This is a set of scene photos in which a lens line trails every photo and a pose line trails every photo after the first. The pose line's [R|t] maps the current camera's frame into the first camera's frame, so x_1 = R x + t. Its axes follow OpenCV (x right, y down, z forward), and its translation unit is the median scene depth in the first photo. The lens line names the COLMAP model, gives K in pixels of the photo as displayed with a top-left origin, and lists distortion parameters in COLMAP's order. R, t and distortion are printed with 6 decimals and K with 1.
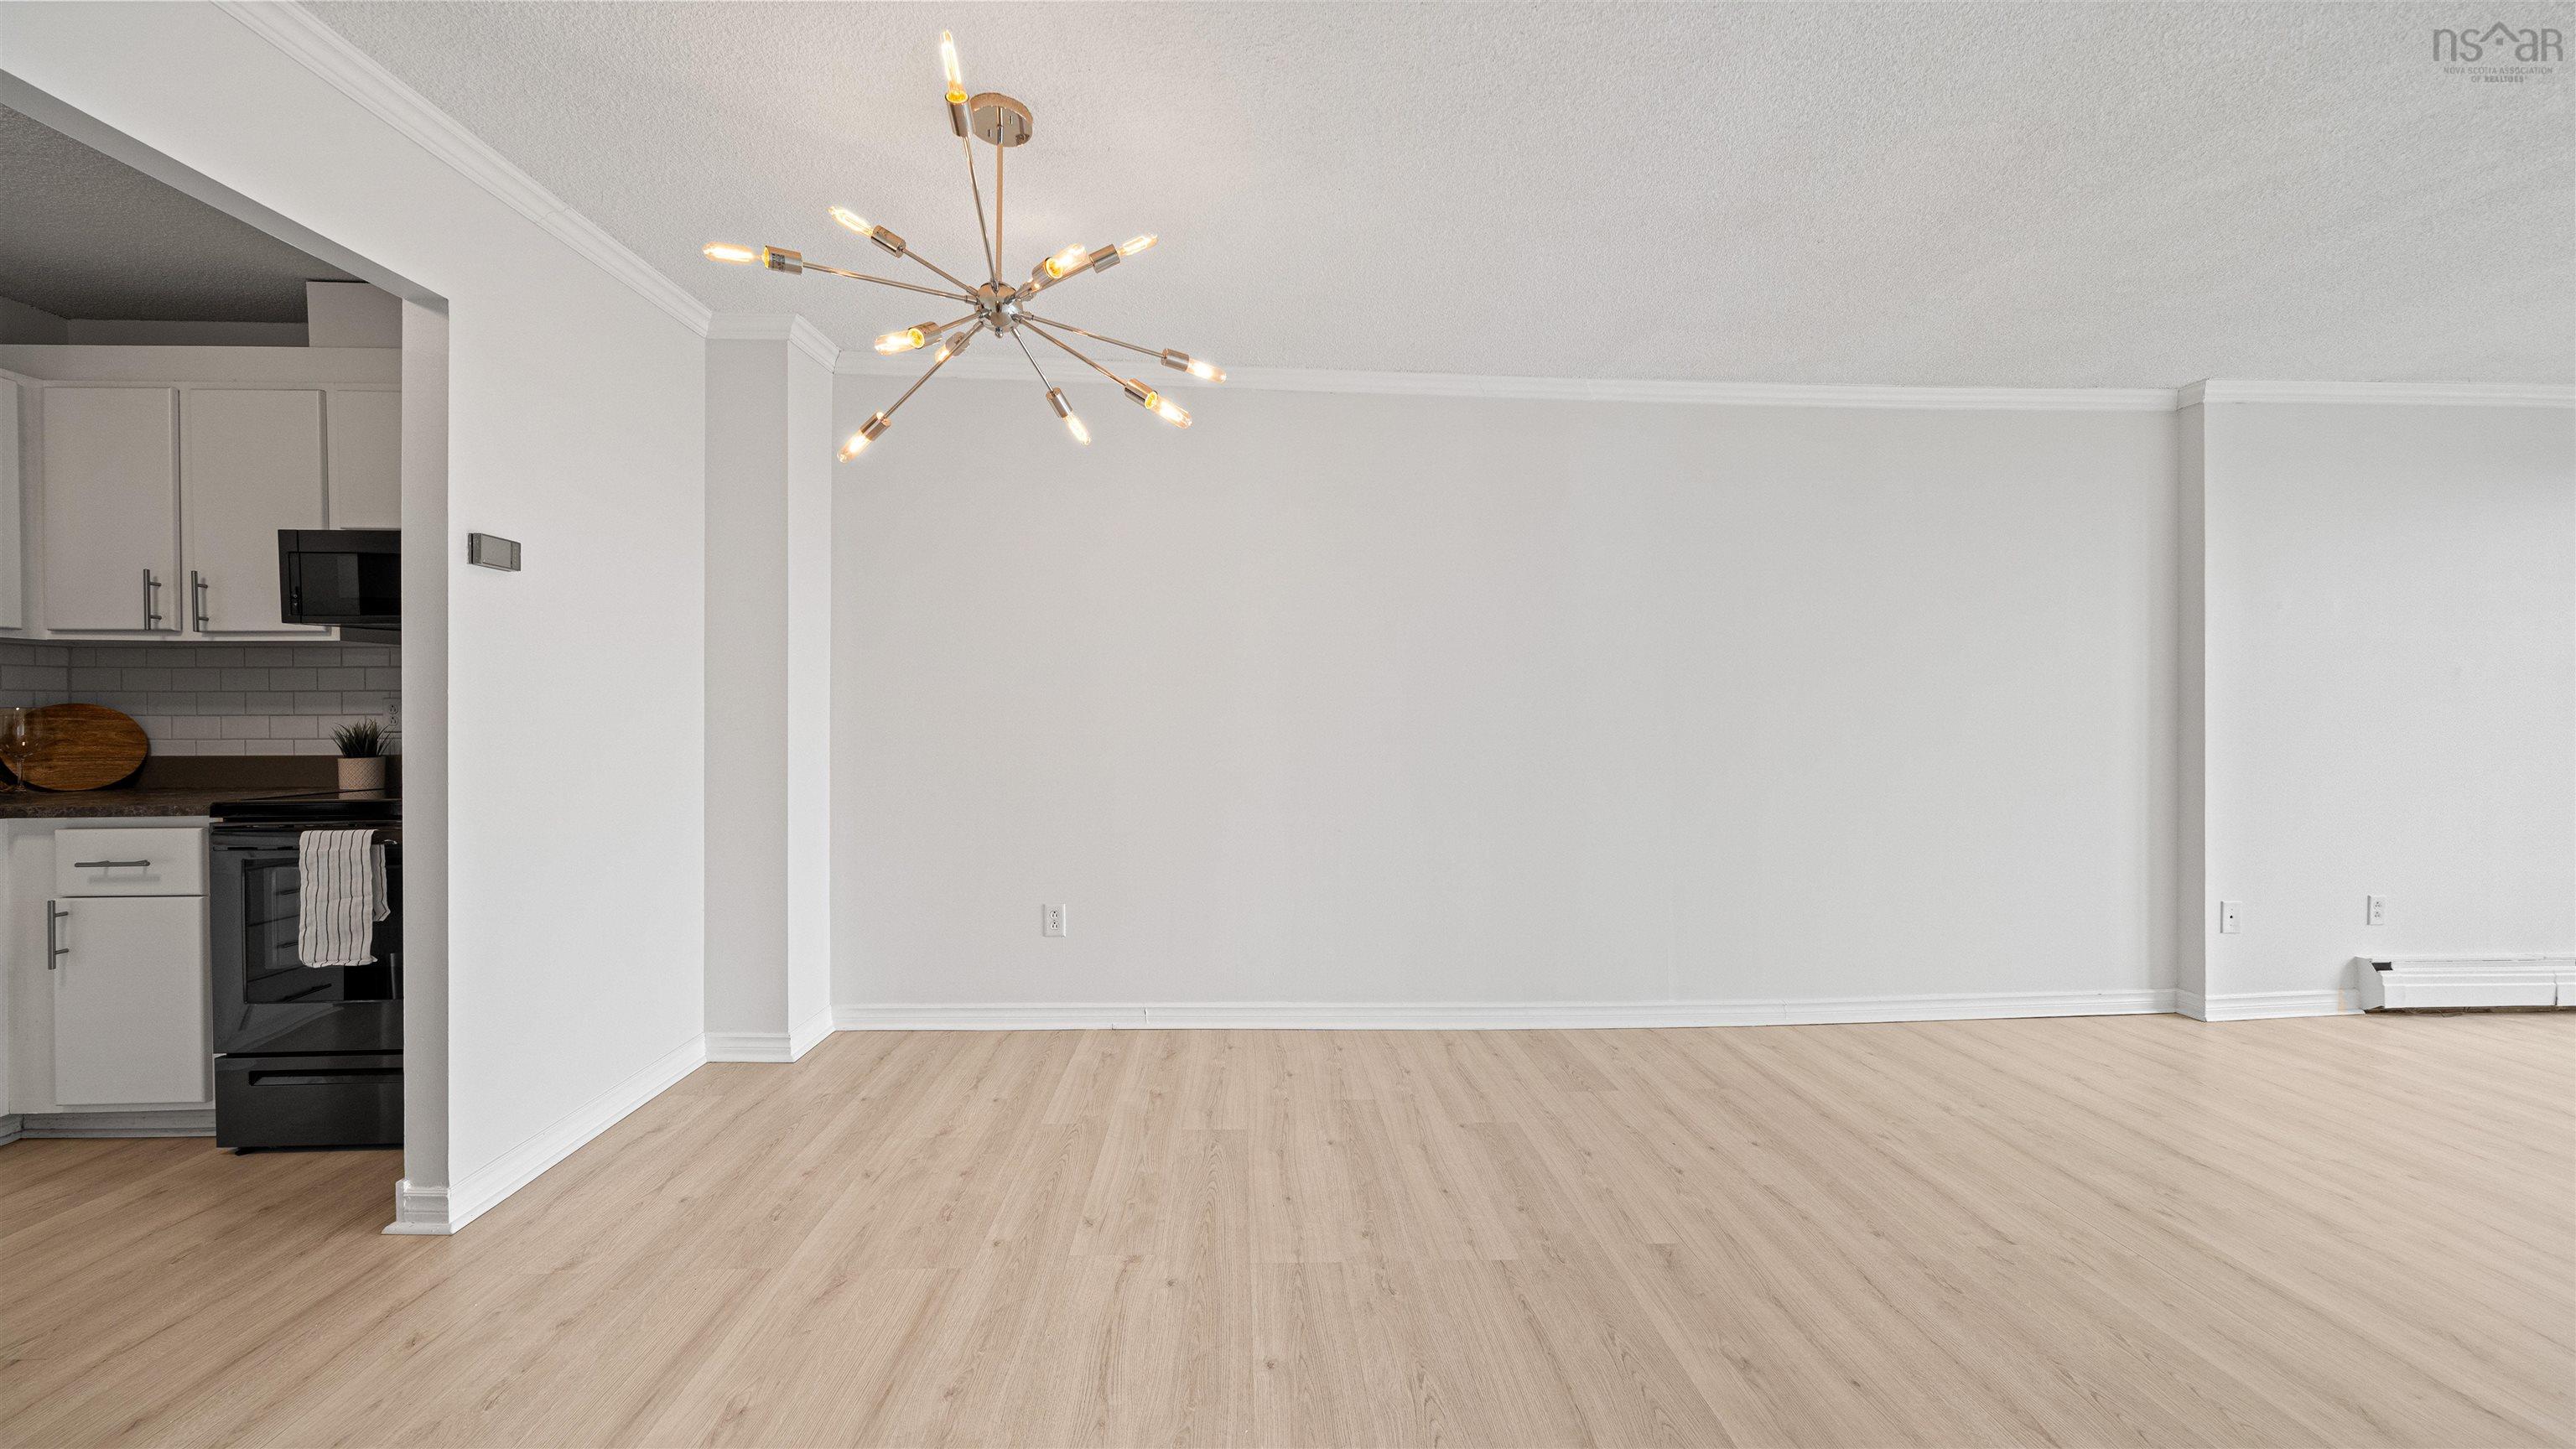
lens RADIAL K [[887.5, 0, 1290.9], [0, 887.5, 725.7], [0, 0, 1]] dist [-0.001250, -0.000278]
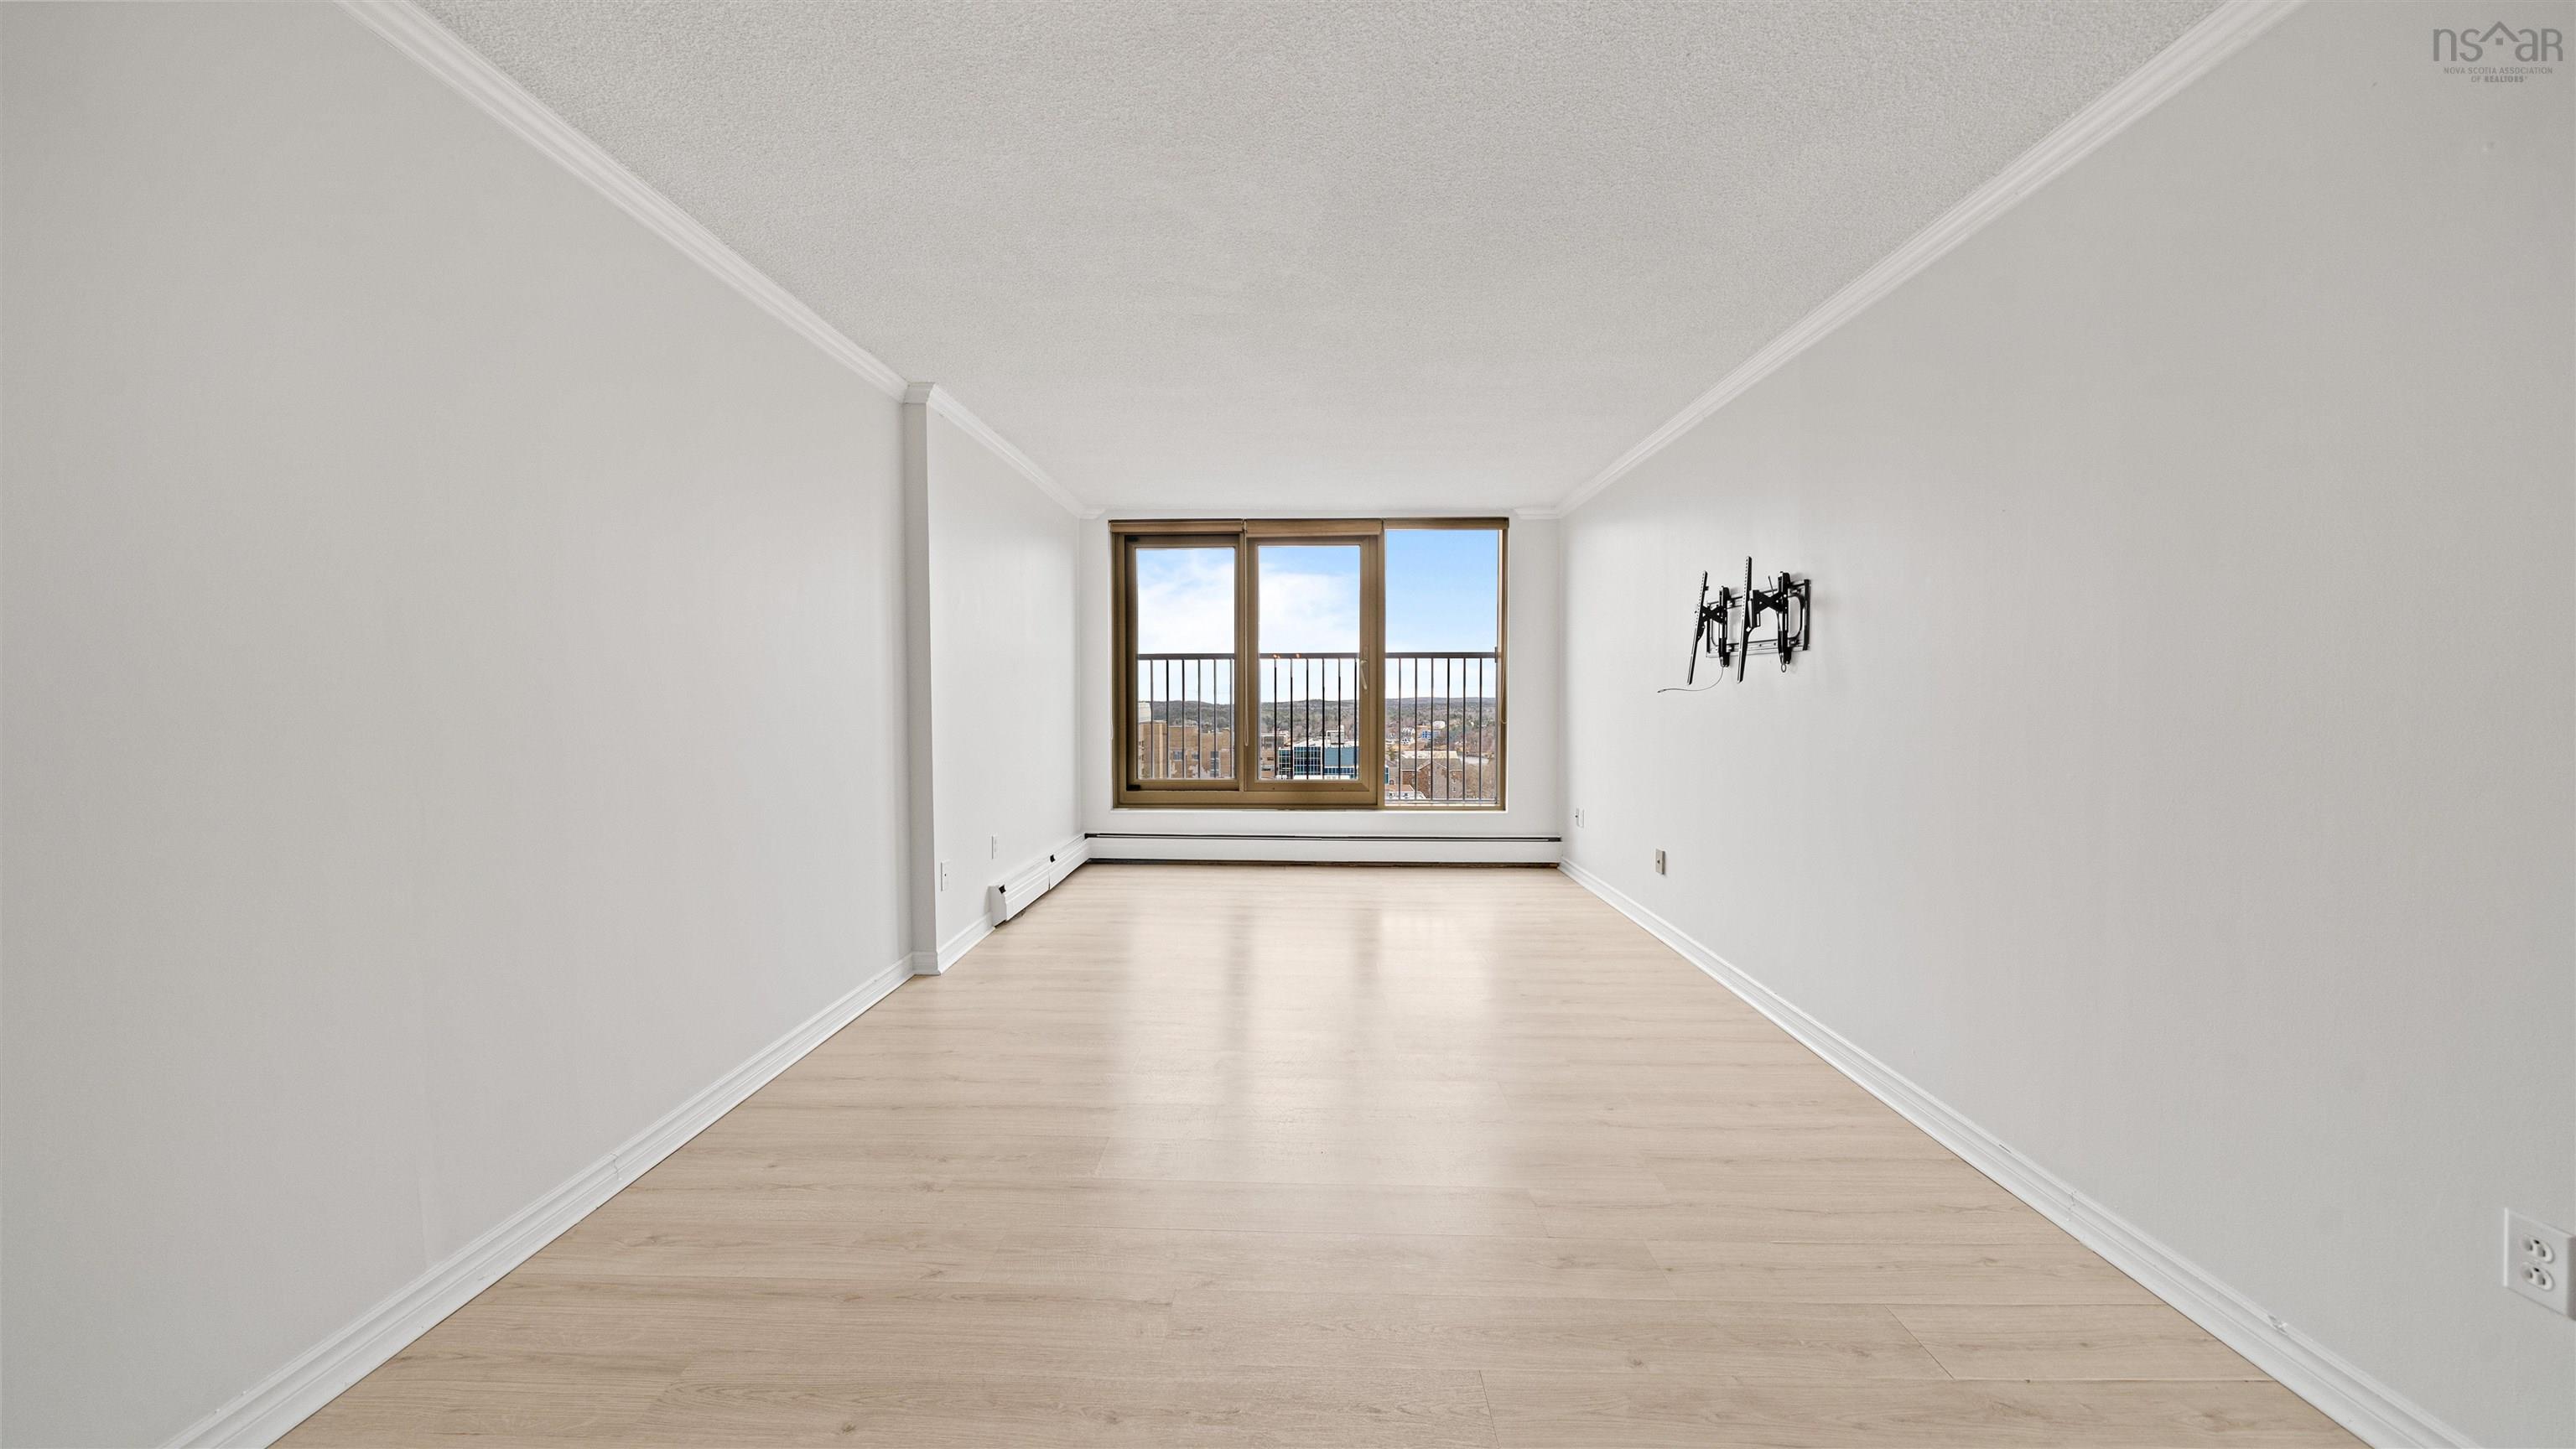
lens RADIAL K [[887.5, 0, 1290.4], [0, 887.5, 715.3], [0, 0, 1]] dist [-0.001250, -0.000278]
pose [[0.079121, -0.021260, 0.996638, -0.019352], [0.006389, 0.999763, 0.020819, -0.006452], [-0.996845, 0.004721, 0.079238, 0.496146]]
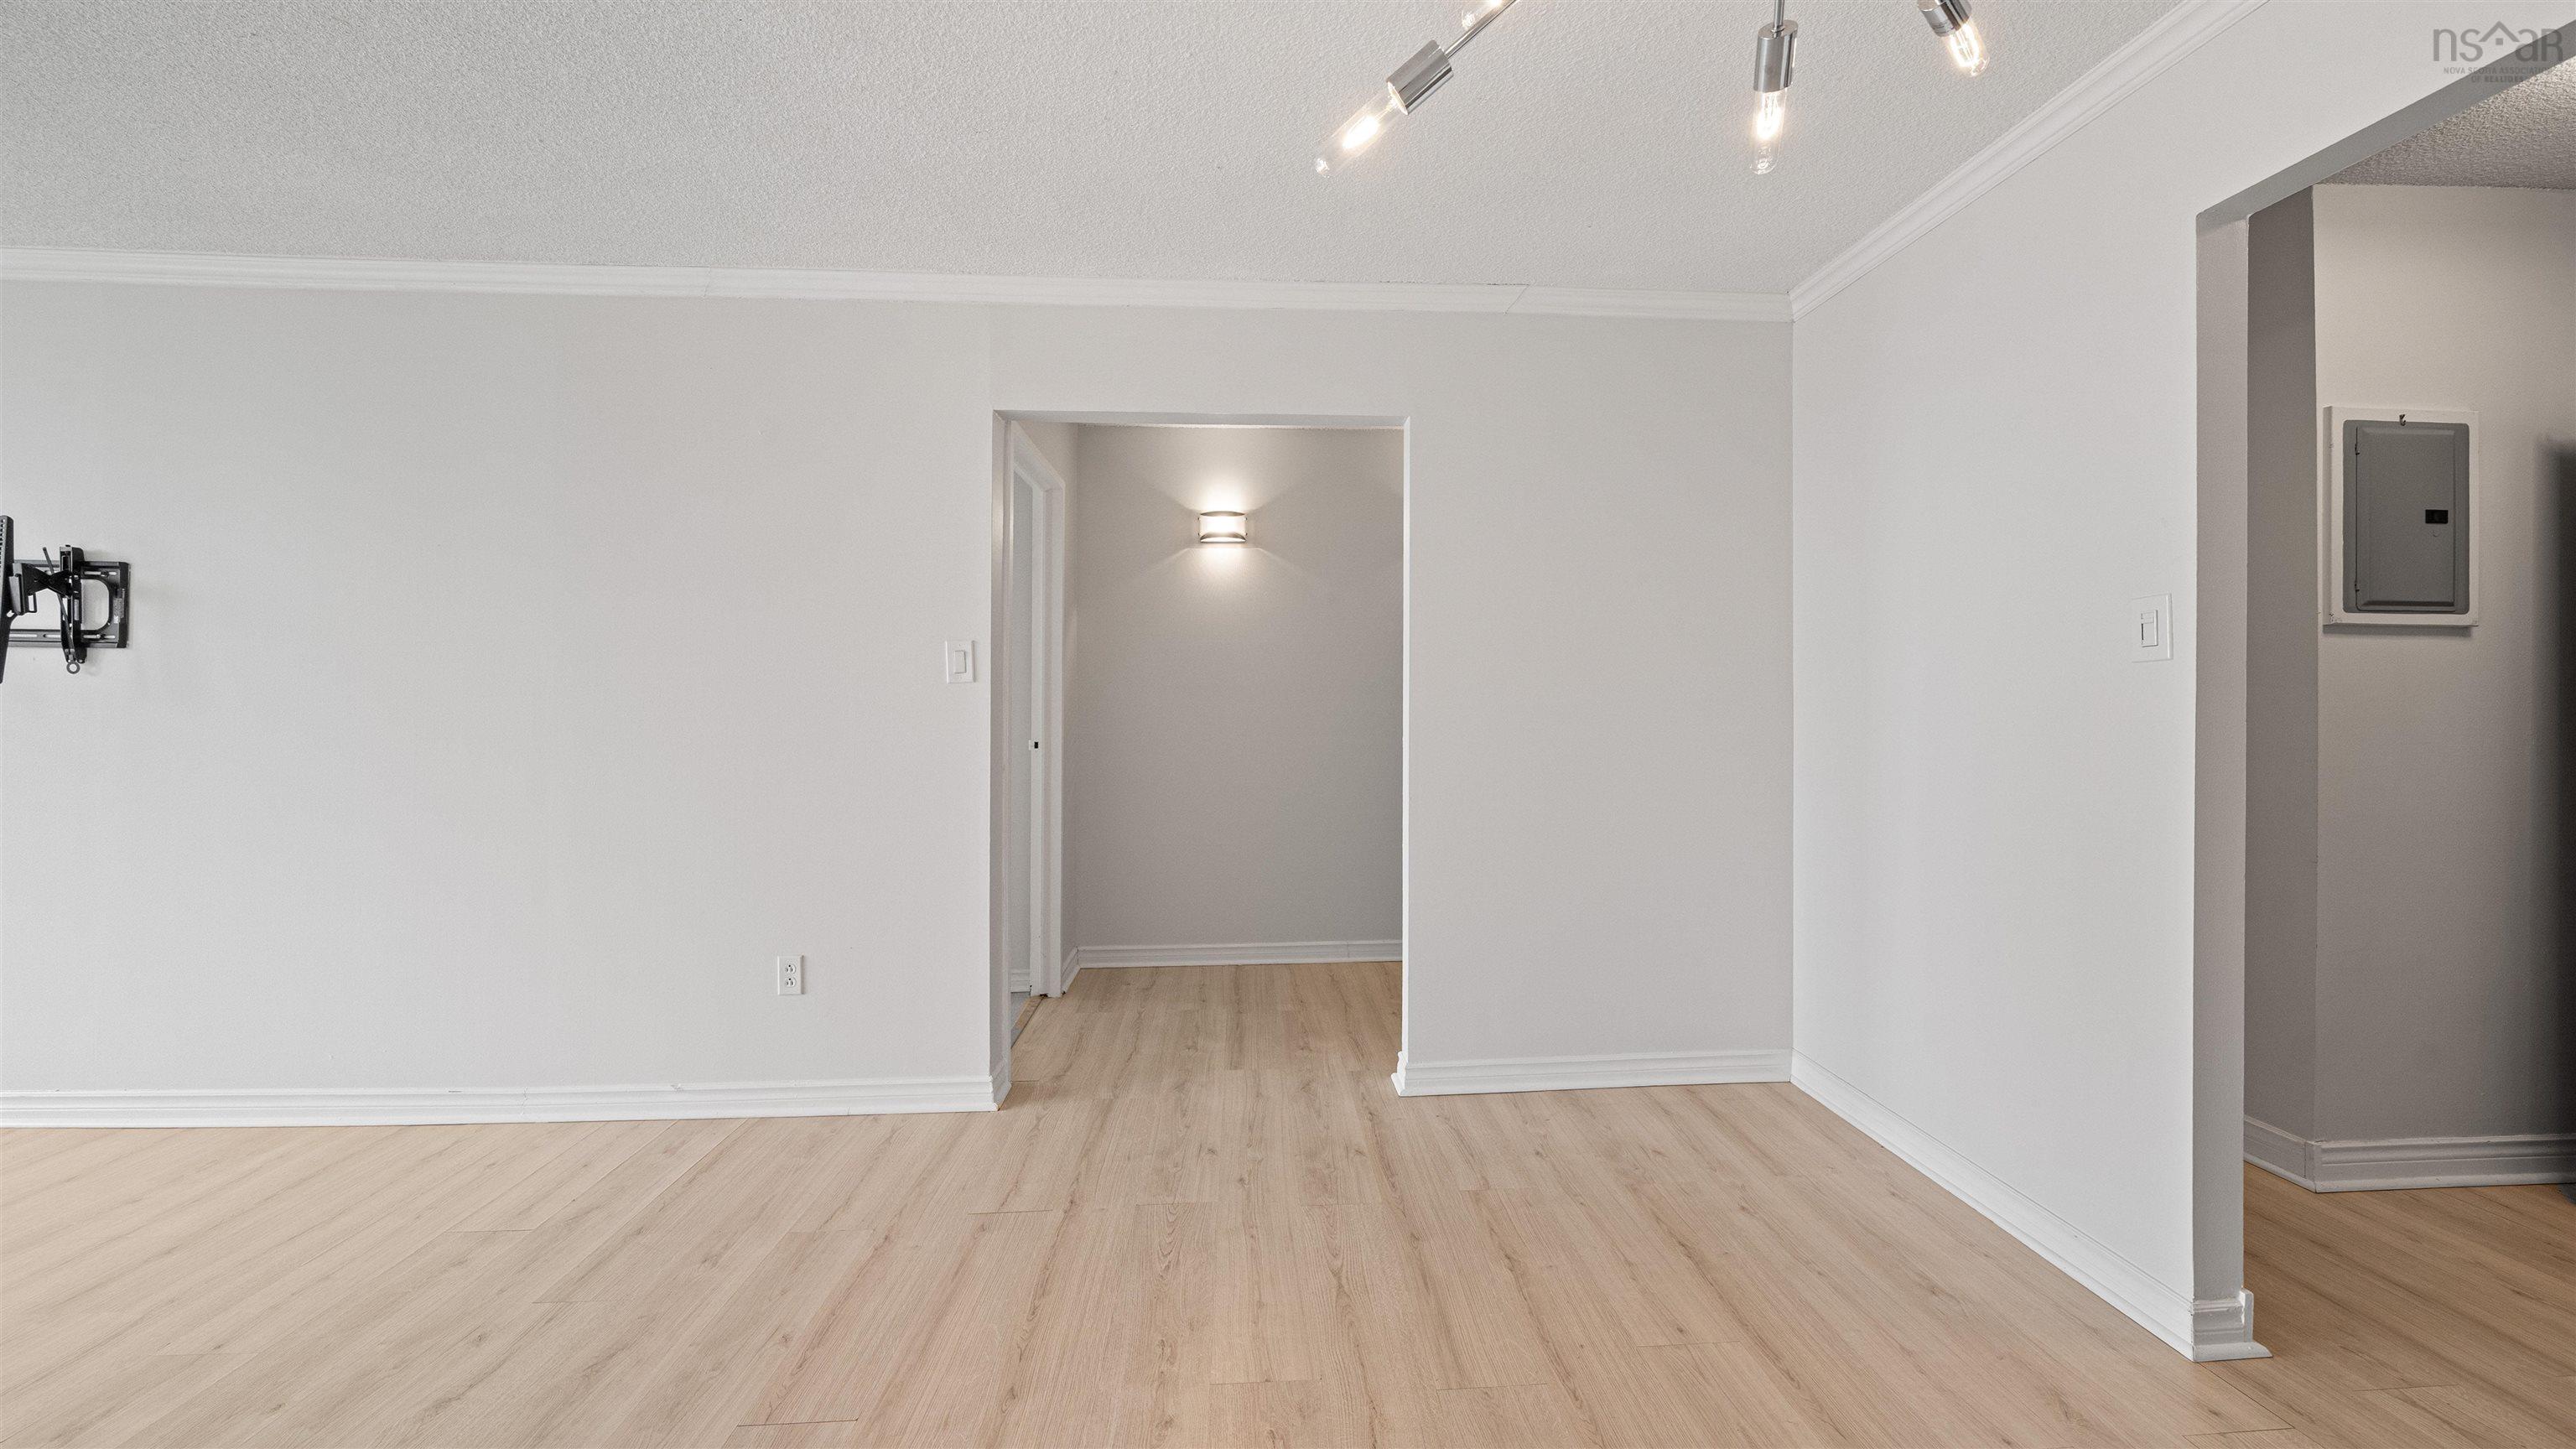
lens RADIAL K [[887.5, 0, 1282.6], [0, 887.5, 707.4], [0, 0, 1]] dist [-0.001250, -0.000278]
pose [[-0.999955, -0.005147, 0.007948, -0.054452], [-0.005086, 0.999958, 0.007680, -0.012220], [-0.007987, 0.007639, -0.999939, 0.797891]]
